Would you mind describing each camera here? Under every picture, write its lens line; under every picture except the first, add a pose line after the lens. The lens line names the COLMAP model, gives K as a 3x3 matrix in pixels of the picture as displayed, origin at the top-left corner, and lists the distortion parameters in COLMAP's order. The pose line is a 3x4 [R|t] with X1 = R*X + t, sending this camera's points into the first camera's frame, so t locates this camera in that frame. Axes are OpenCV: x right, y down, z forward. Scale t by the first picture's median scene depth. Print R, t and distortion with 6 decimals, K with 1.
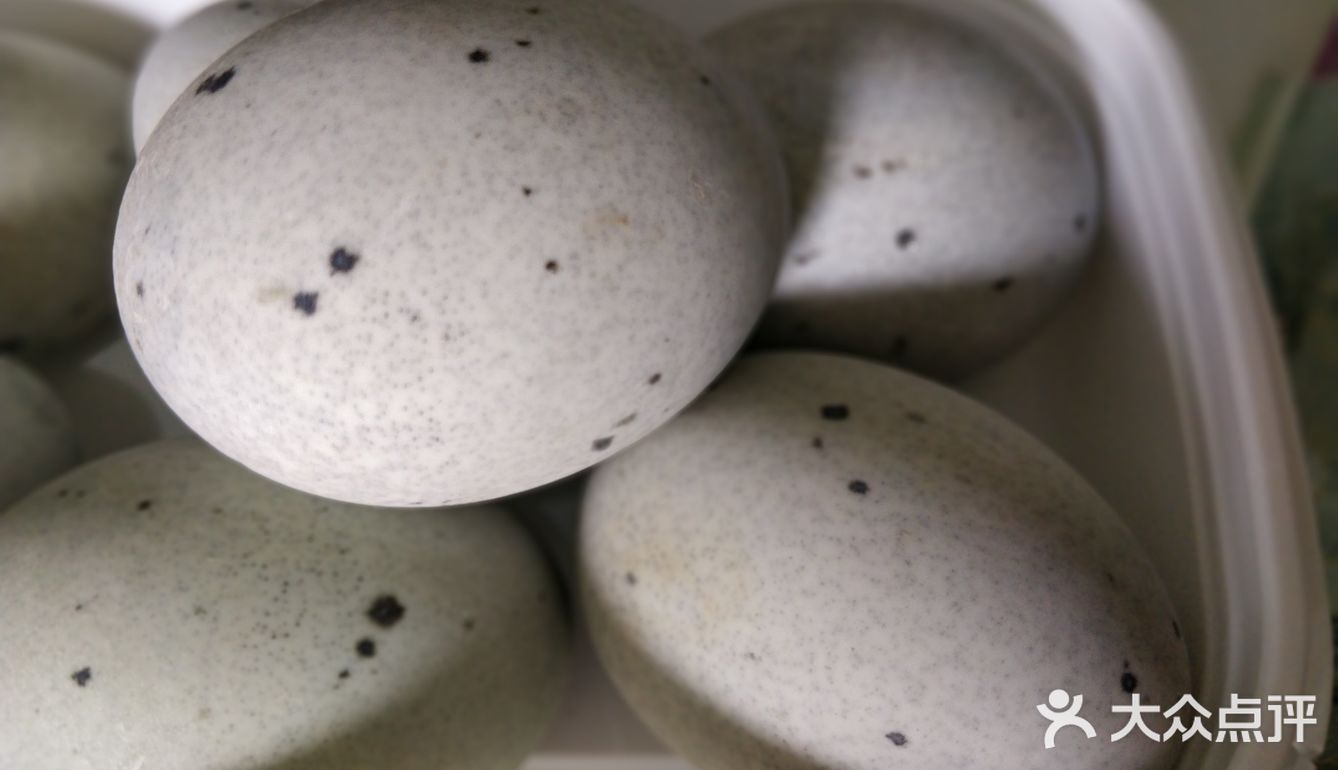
lens RADIAL K [[1012.0, 0, 669.0], [0, 1012.0, 385.0], [0, 0, 1]] dist [0.001266, -0.153318]
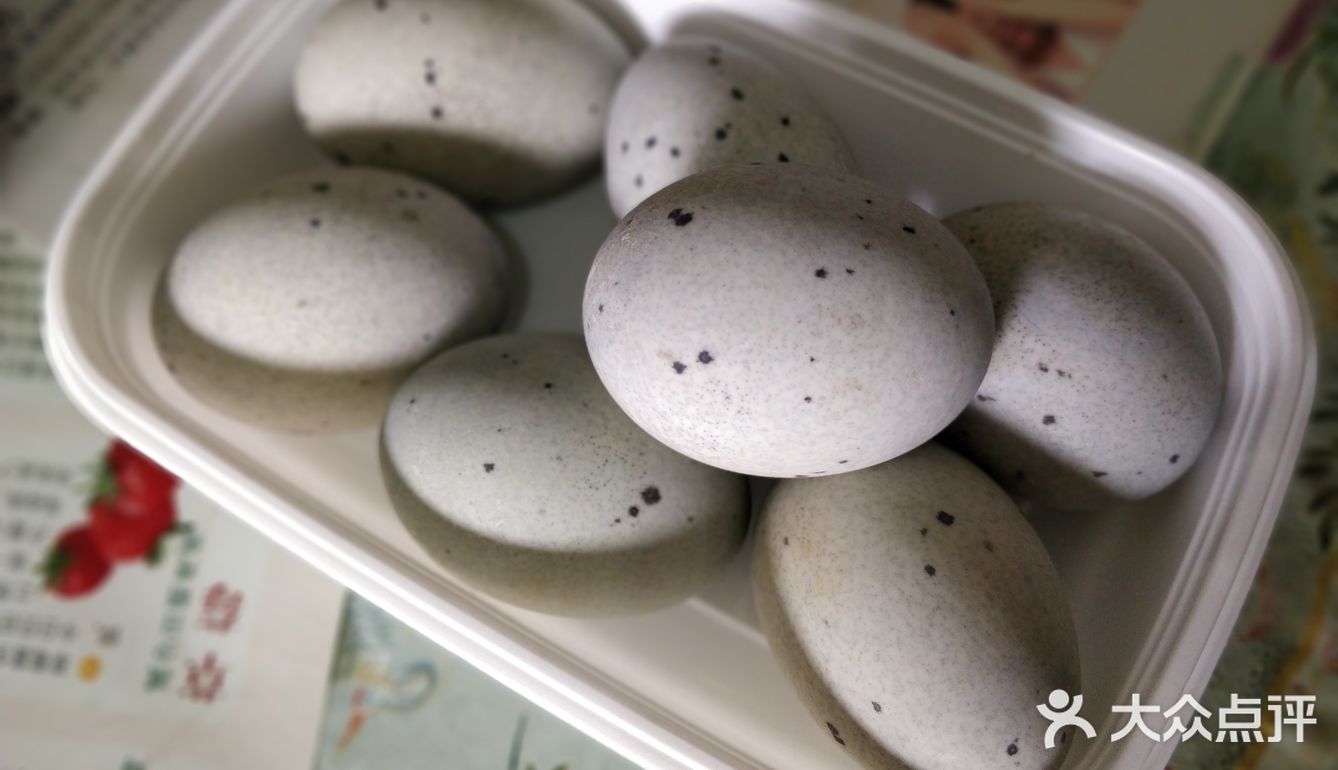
lens RADIAL K [[1193.6, 0, 650.3], [0, 1193.6, 389.9], [0, 0, 1]] dist [0.206267, -0.633799]
pose [[0.877728, 0.441516, -0.186163, 0.026015], [-0.374773, 0.874665, 0.307418, -0.672834], [0.298561, -0.200061, 0.933187, -1.050080]]
